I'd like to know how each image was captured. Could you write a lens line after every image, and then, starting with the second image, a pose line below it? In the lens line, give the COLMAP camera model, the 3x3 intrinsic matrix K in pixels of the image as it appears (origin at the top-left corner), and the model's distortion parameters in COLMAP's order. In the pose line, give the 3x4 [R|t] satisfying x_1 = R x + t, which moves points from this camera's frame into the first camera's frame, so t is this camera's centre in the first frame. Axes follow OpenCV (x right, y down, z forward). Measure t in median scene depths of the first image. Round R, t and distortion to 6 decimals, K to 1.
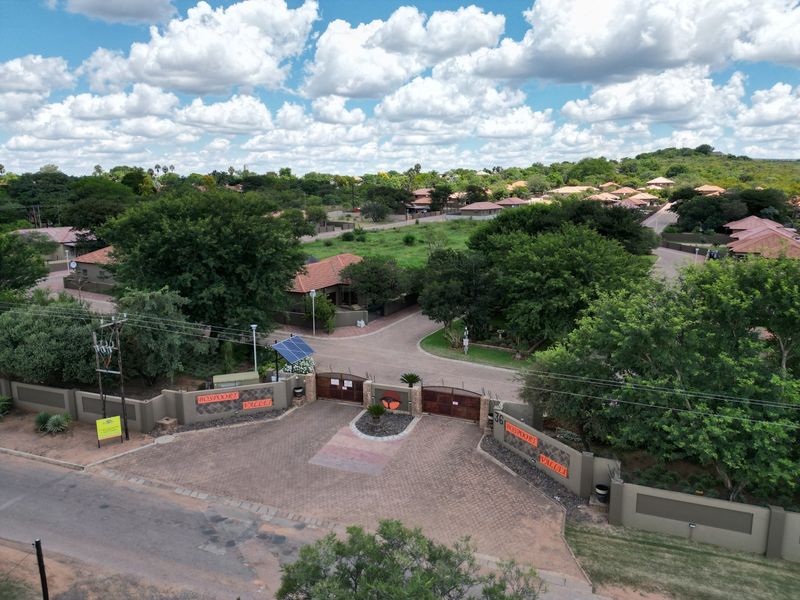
lens RADIAL K [[613.7, 0, 400.0], [0, 613.7, 300.0], [0, 0, 1]] dist [0.107112, -0.112282]
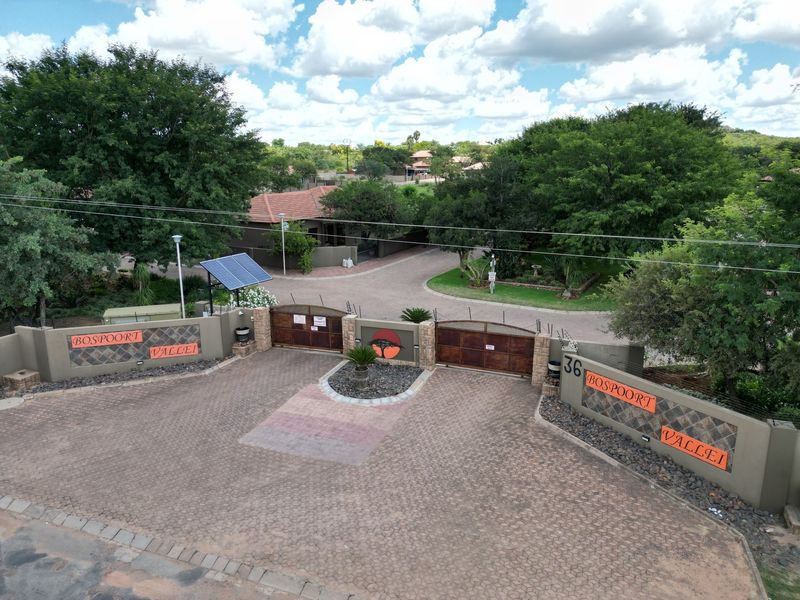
lens RADIAL K [[613.7, 0, 400.0], [0, 613.7, 300.0], [0, 0, 1]] dist [0.107112, -0.112282]
pose [[0.999992, 0.000385, 0.004066, -0.003133], [-0.000499, 0.999603, 0.028159, 0.101802], [-0.004054, -0.028161, 0.999595, 0.380099]]
